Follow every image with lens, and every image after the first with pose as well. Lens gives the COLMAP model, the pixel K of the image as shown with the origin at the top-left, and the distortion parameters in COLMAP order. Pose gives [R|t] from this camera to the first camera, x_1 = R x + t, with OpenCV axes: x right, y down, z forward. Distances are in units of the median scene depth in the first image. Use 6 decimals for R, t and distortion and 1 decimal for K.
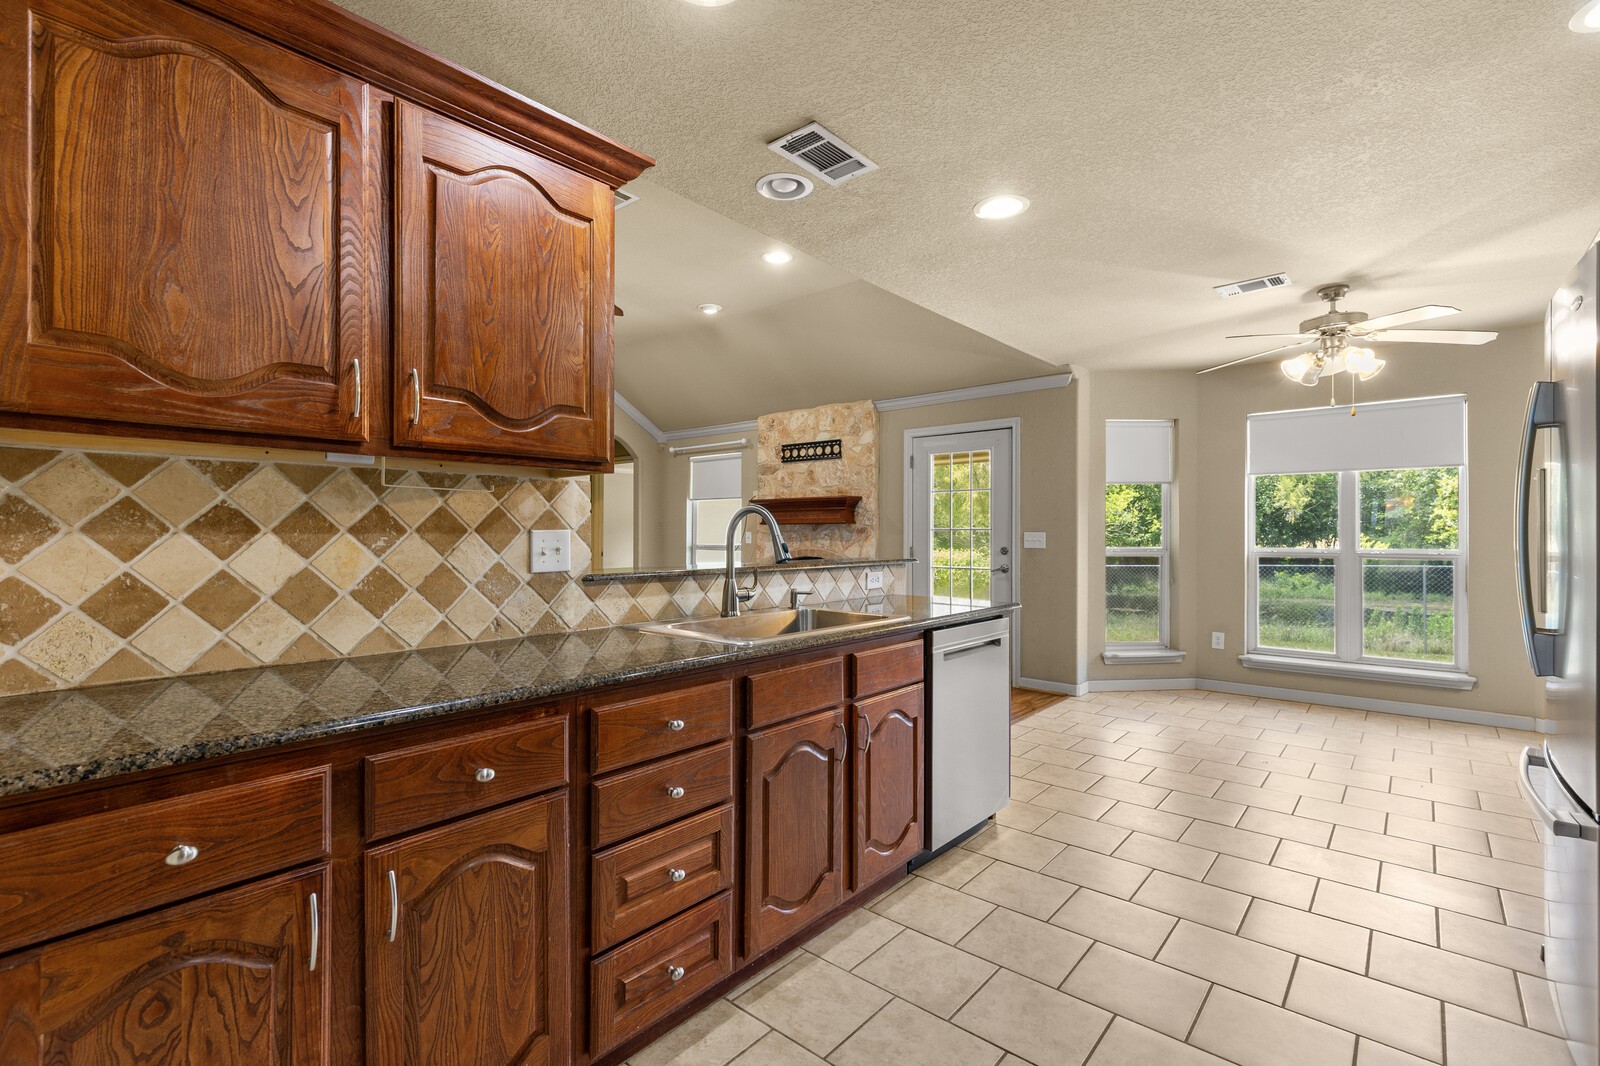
lens RADIAL K [[723.4, 0, 786.3], [0, 723.4, 523.5], [0, 0, 1]] dist [0.006268, -0.001363]
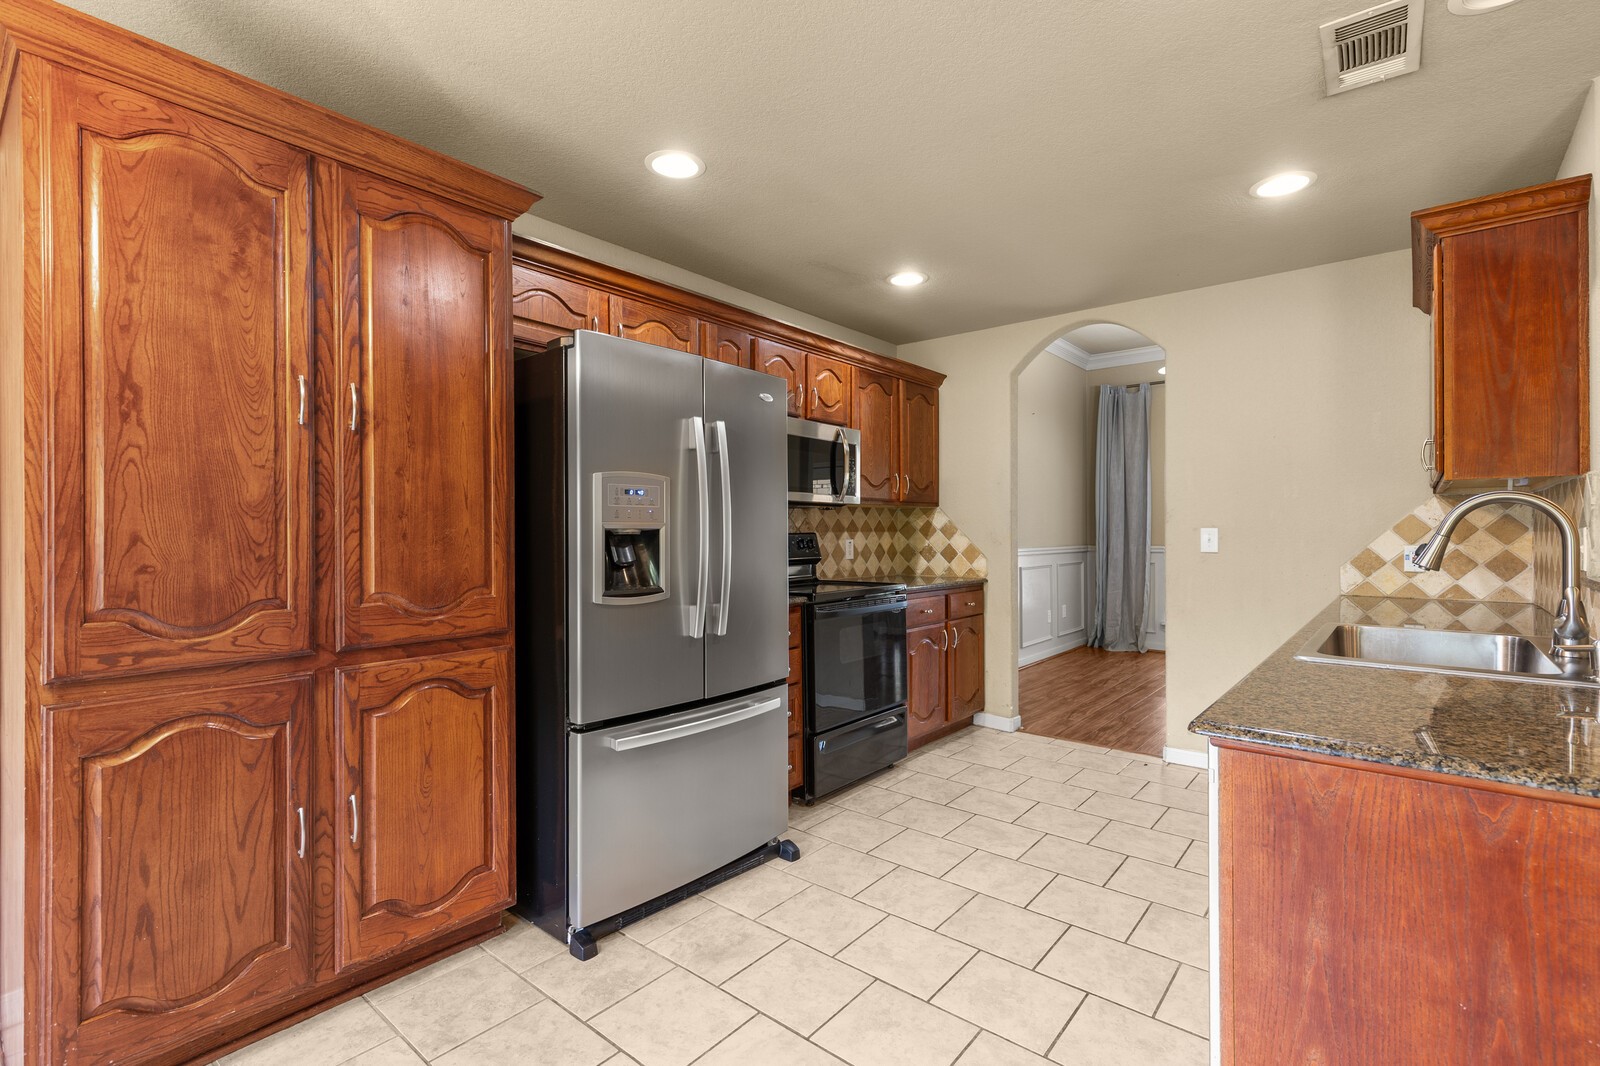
lens RADIAL K [[723.4, 0, 792.1], [0, 723.4, 531.2], [0, 0, 1]] dist [0.006268, -0.001363]
pose [[-0.999674, 0.000576, -0.025517, 0.249299], [0.000935, 0.999900, -0.014096, 0.008627], [0.025507, -0.014115, -0.999575, 0.633921]]
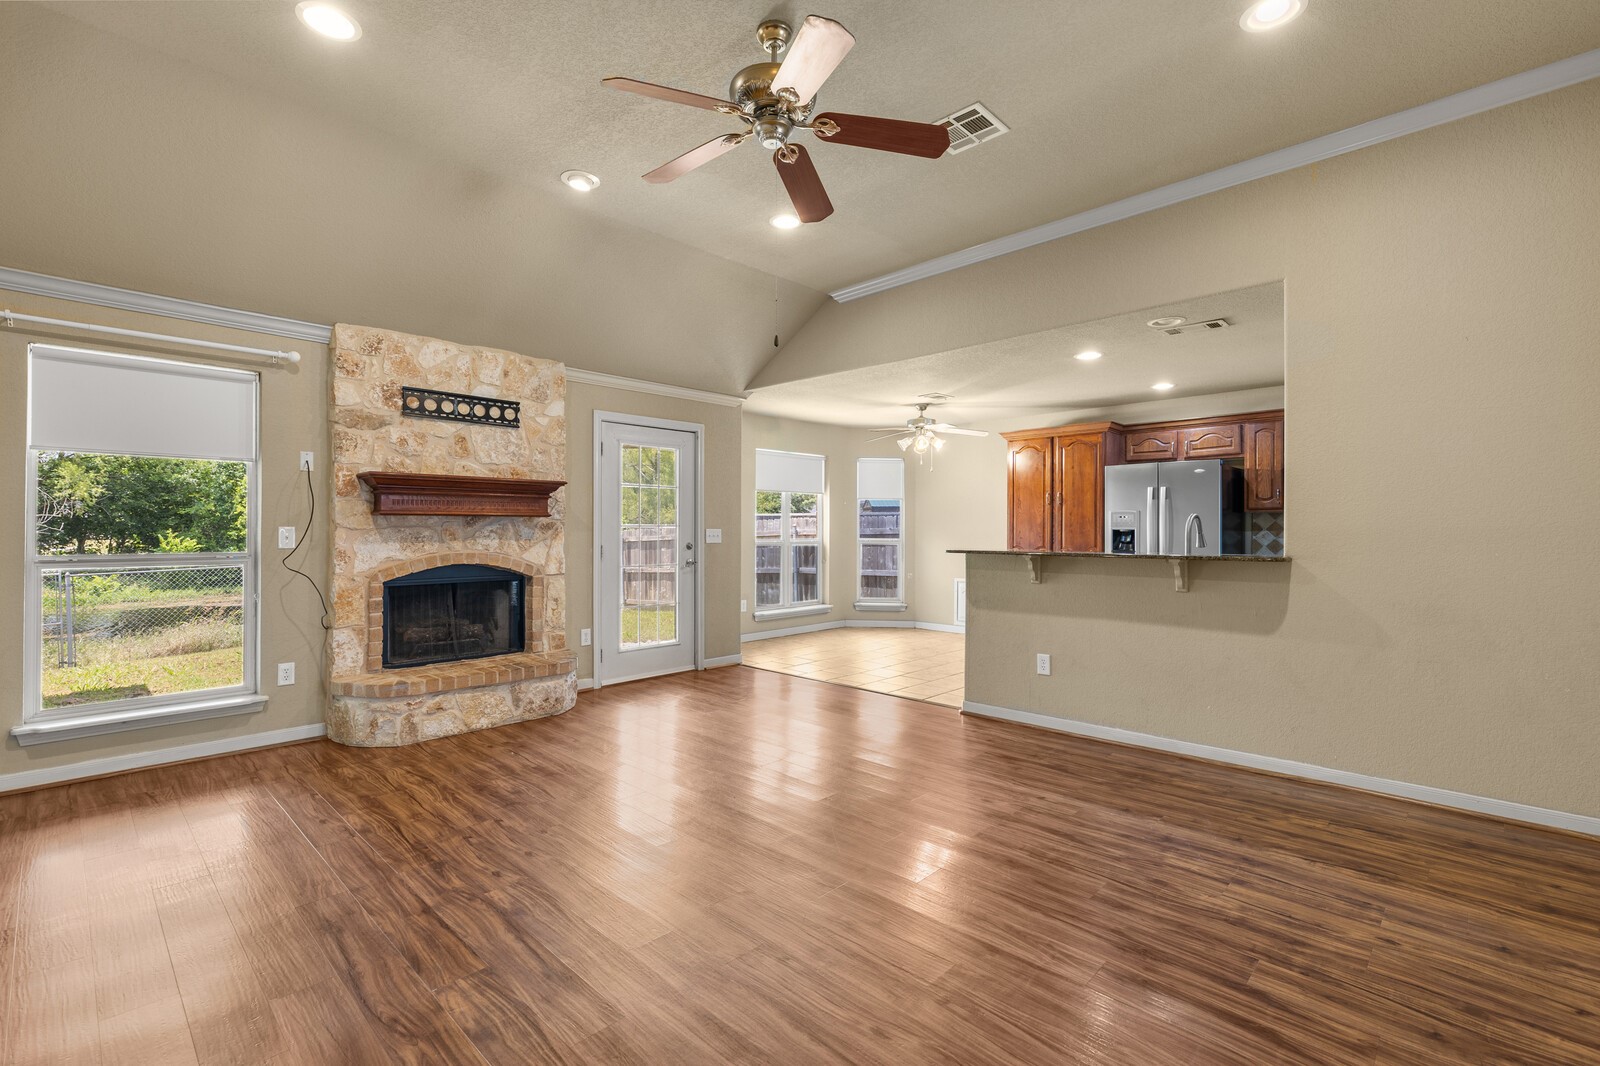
lens RADIAL K [[723.4, 0, 791.8], [0, 723.4, 528.4], [0, 0, 1]] dist [0.006268, -0.001363]
pose [[0.048839, 0.002049, 0.998805, -0.660971], [-0.015014, 0.999886, -0.001317, 0.009173], [-0.998694, -0.014932, 0.048864, 0.695595]]
